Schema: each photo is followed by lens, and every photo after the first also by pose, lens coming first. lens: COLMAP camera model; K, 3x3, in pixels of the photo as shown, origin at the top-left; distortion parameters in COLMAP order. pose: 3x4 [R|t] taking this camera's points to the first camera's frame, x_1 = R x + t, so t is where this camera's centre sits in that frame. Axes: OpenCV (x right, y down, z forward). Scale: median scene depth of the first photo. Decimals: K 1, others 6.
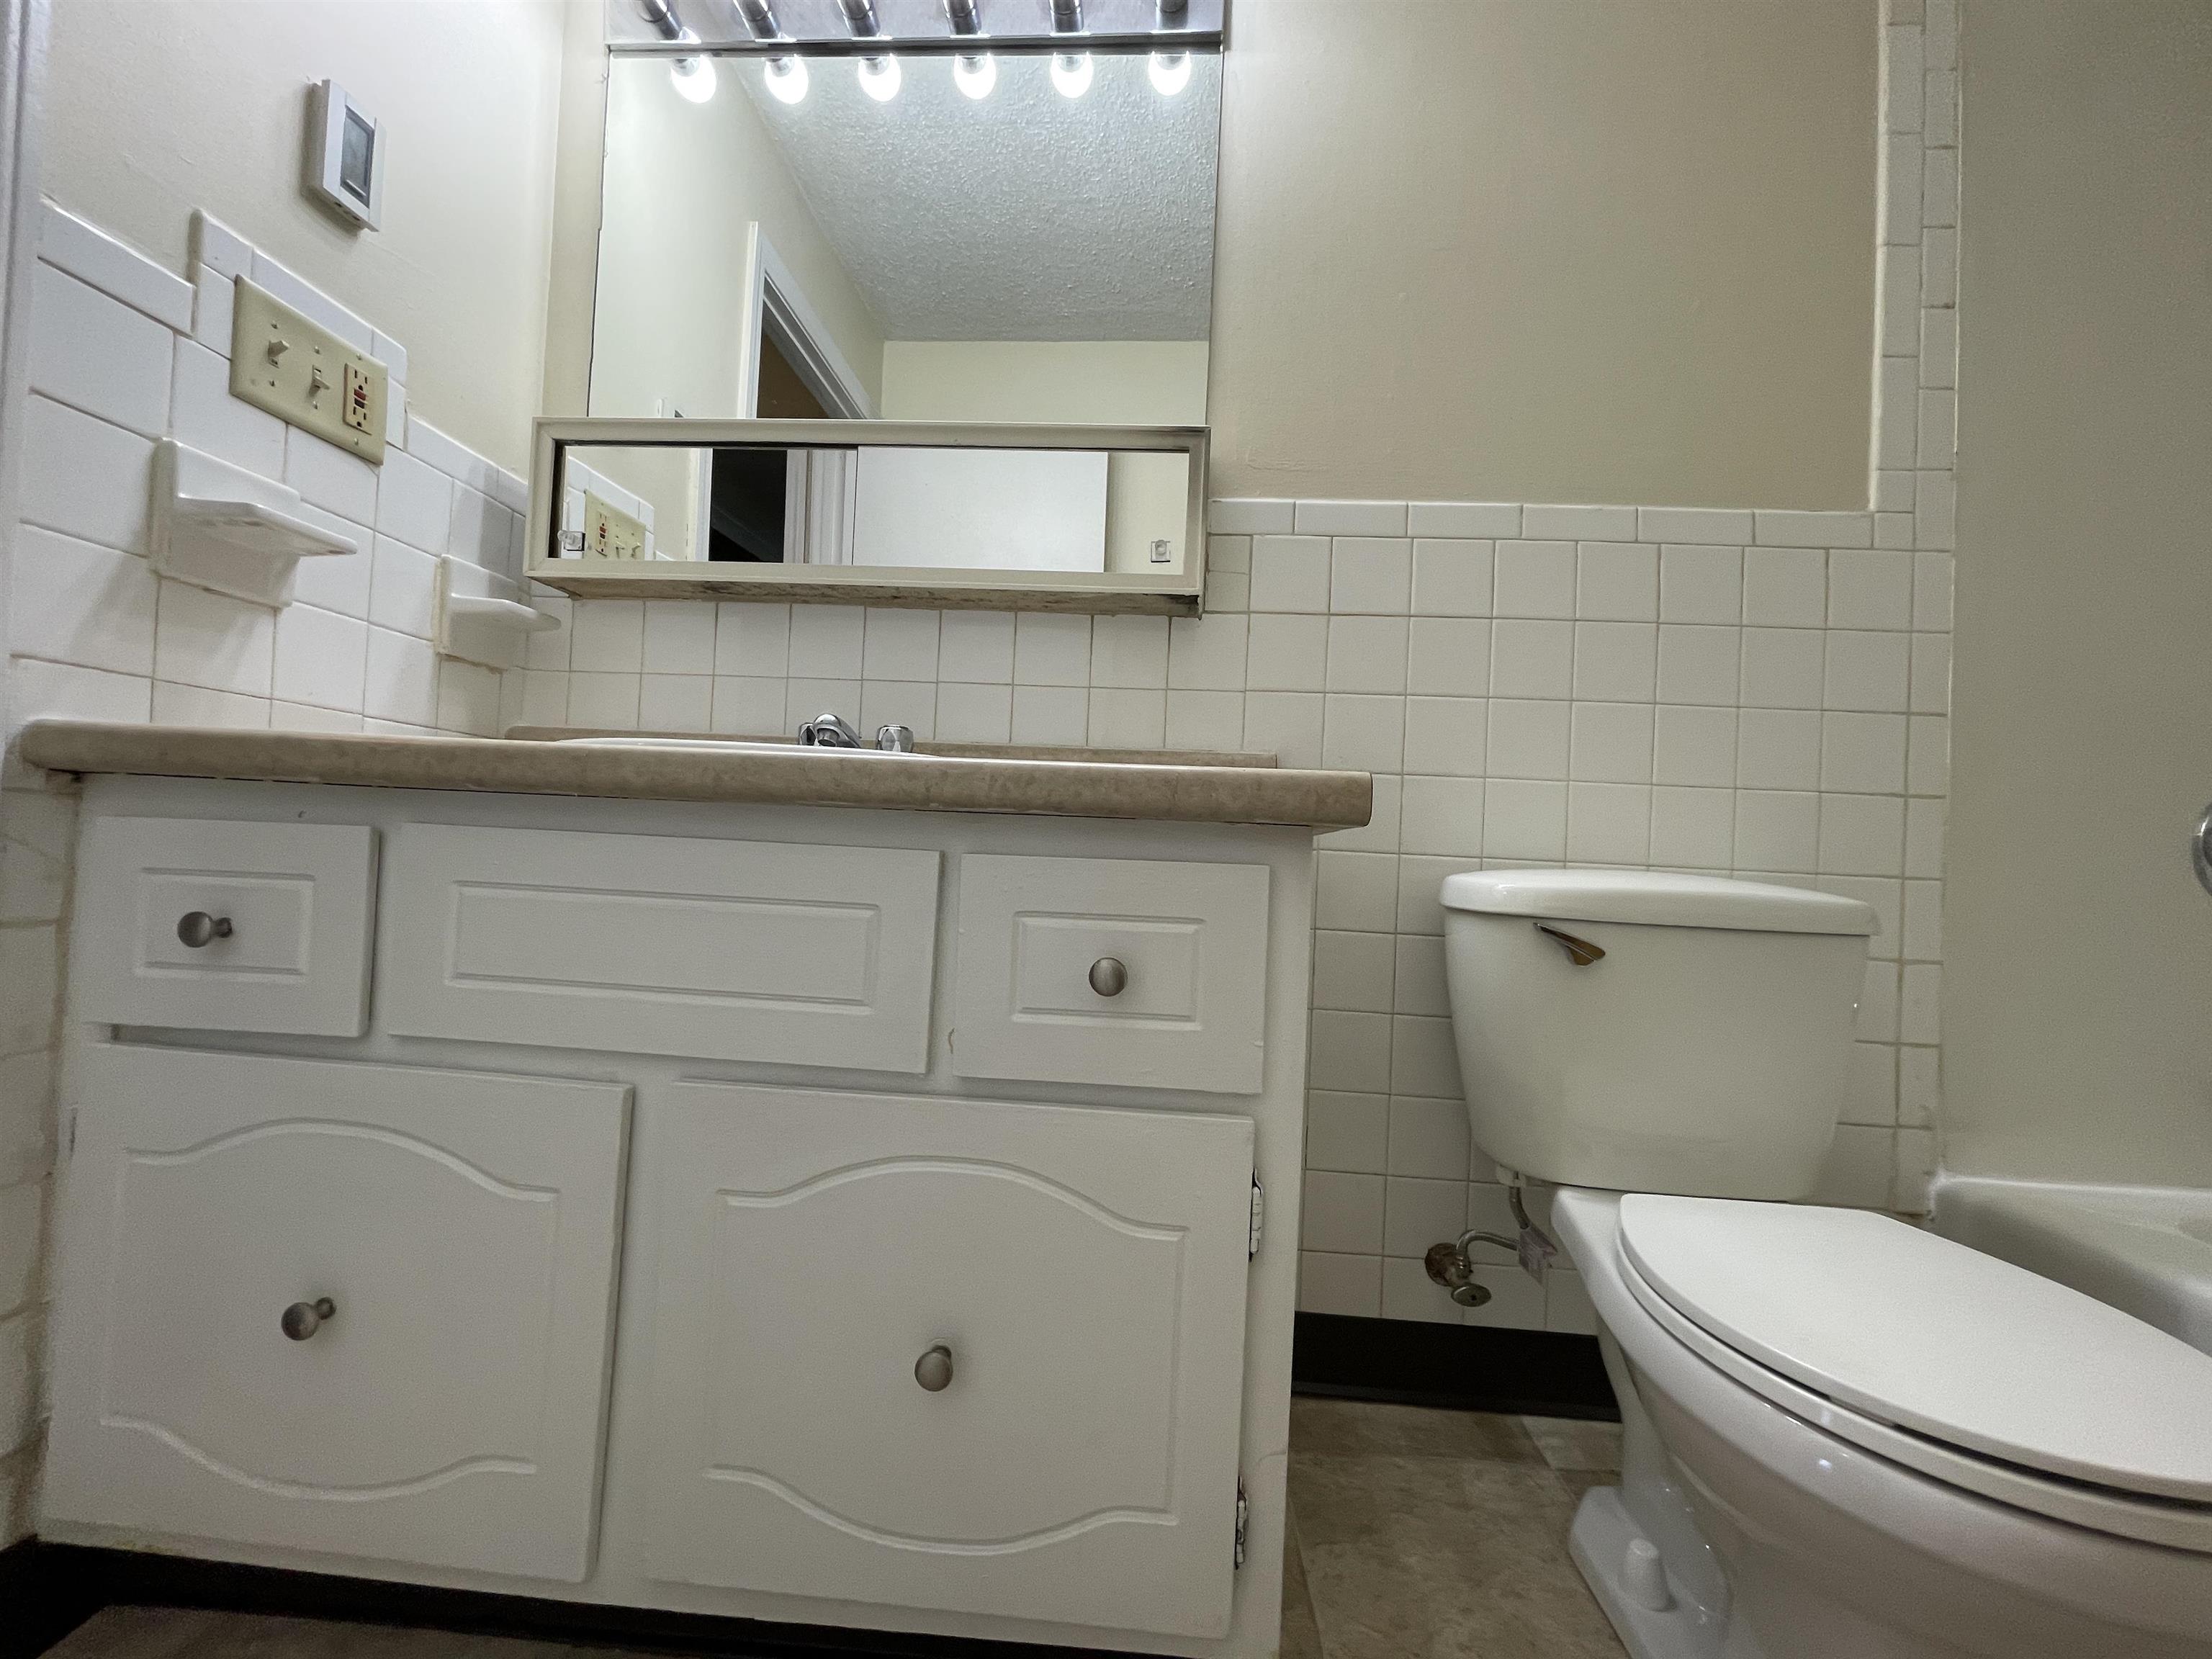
lens RADIAL K [[899.4, 0, 1099.9], [0, 899.4, 832.9], [0, 0, 1]] dist [0.002934, 0.000043]
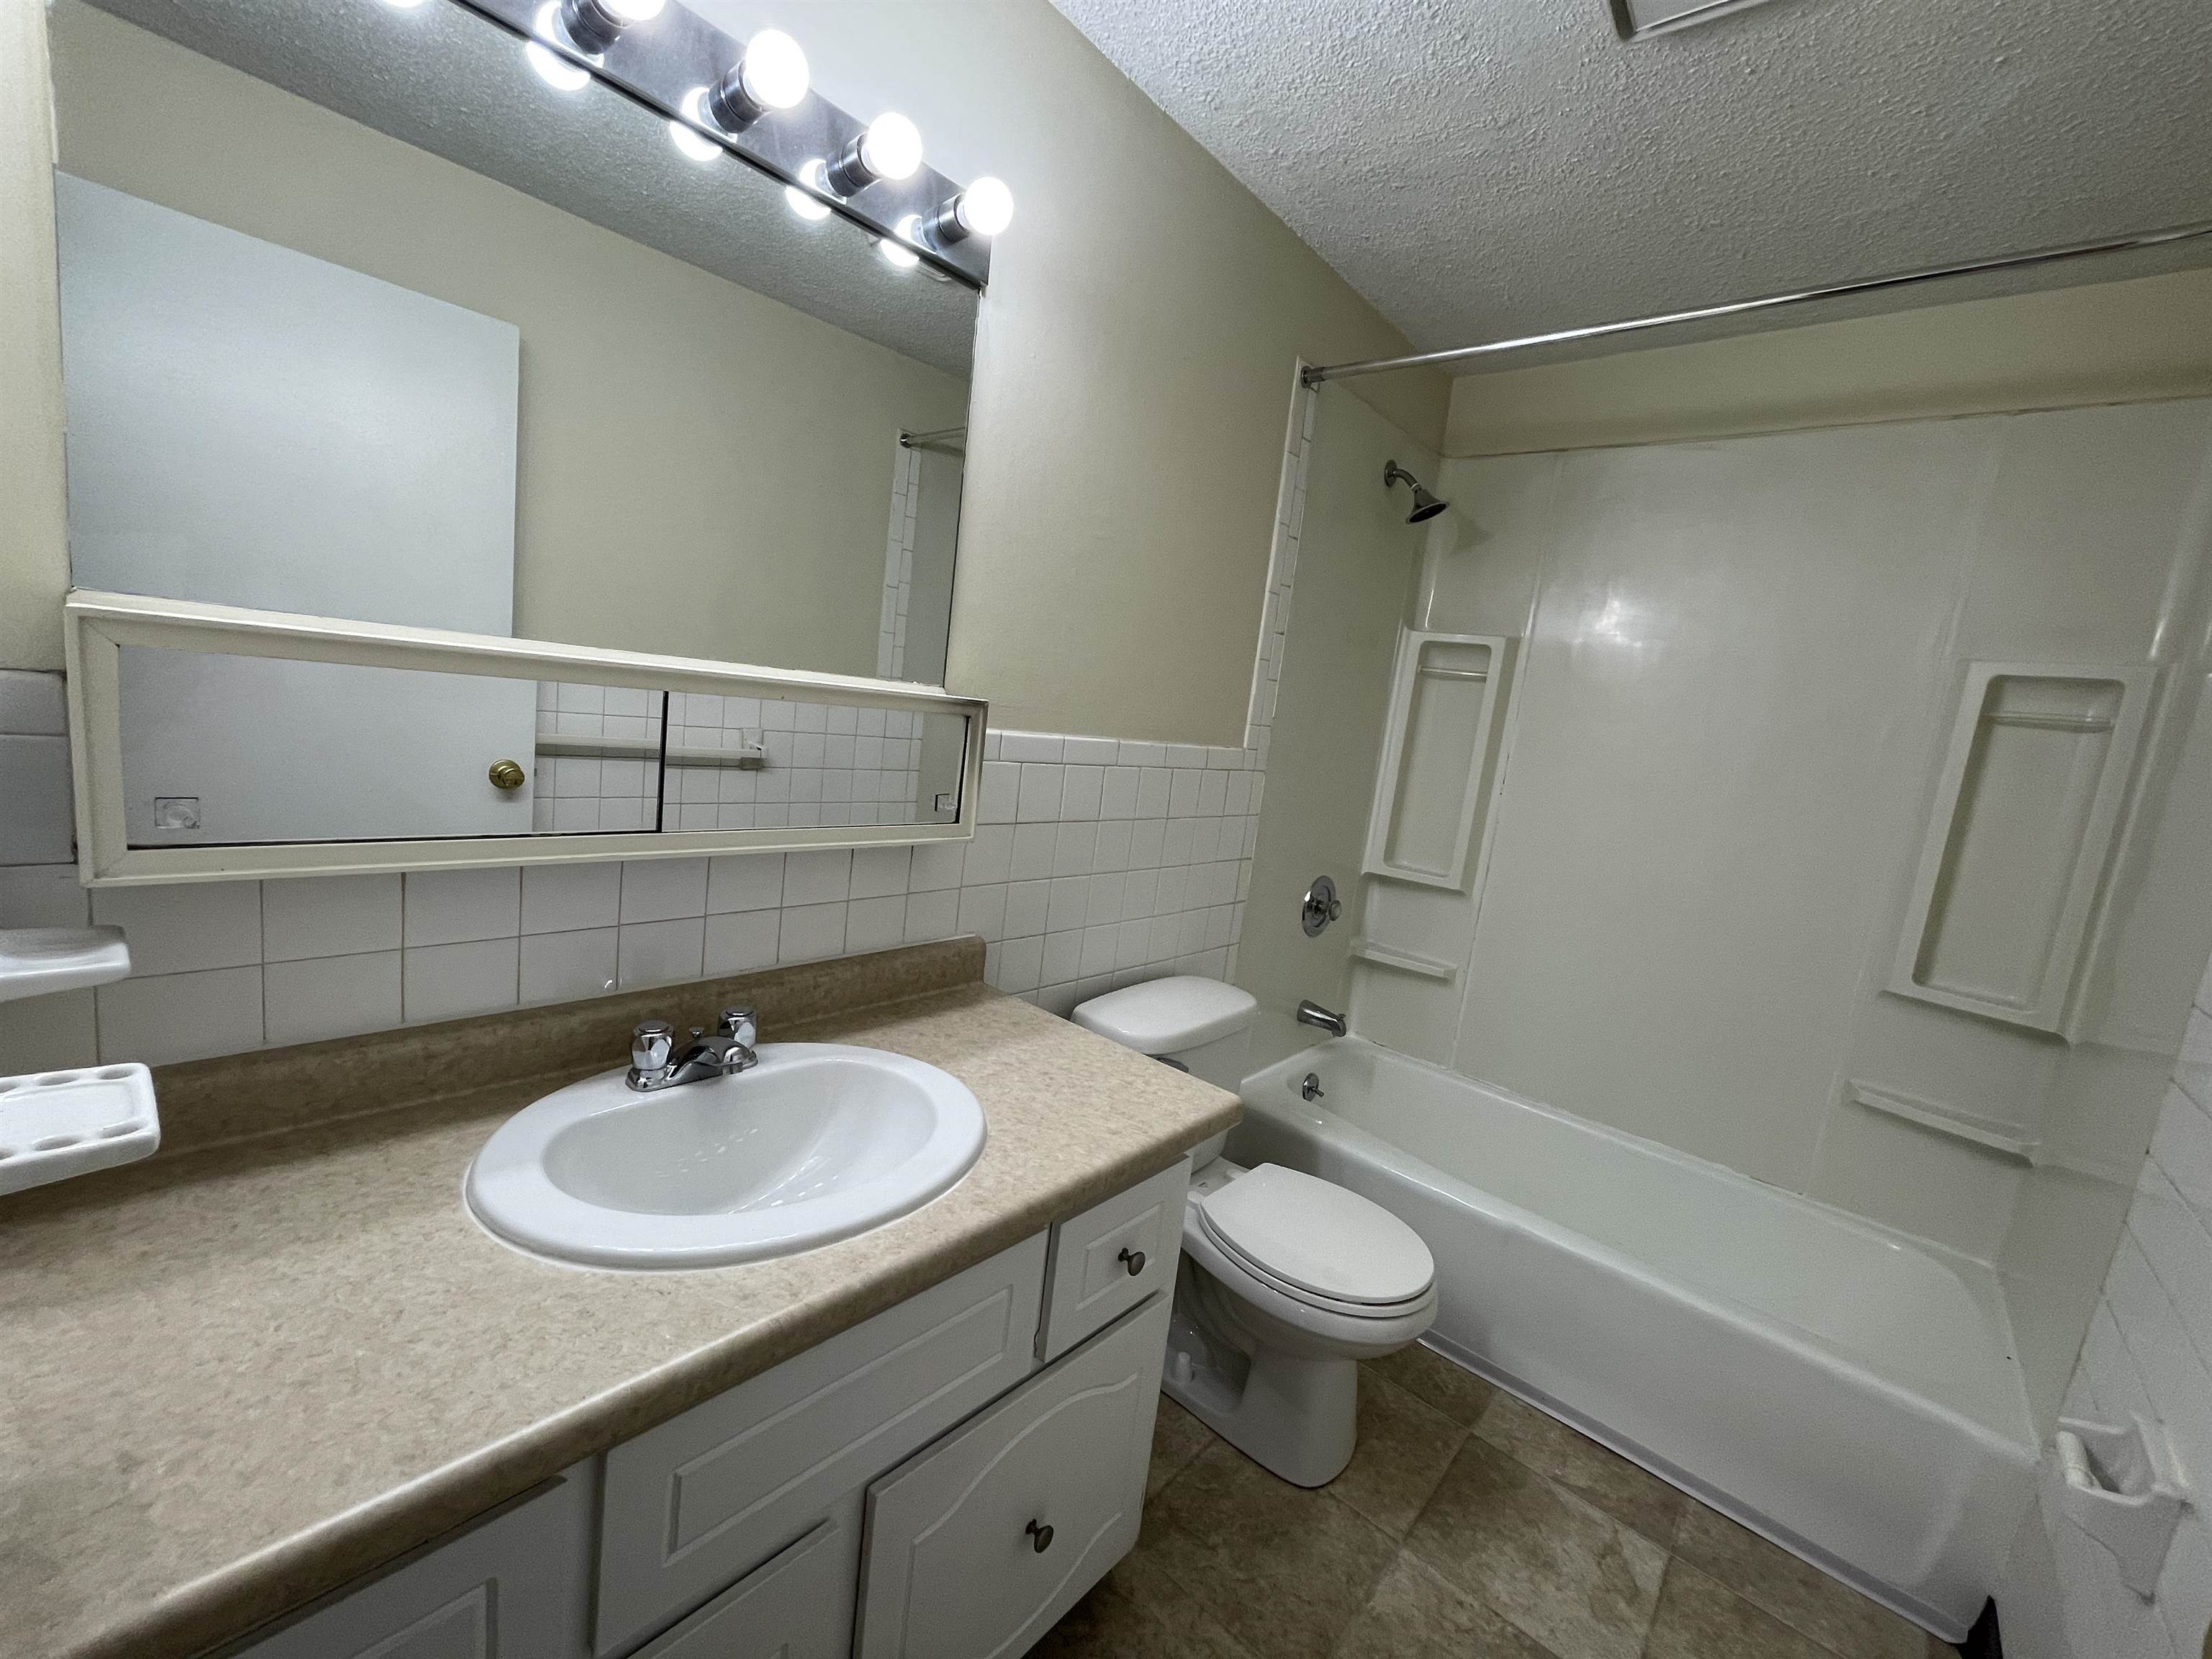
lens RADIAL K [[899.4, 0, 1100.2], [0, 899.4, 828.1], [0, 0, 1]] dist [0.002934, 0.000043]
pose [[0.623362, -0.087029, 0.777075, -0.687849], [-0.107072, 0.974925, 0.195079, -0.515631], [-0.774567, -0.204808, 0.598414, 0.141479]]
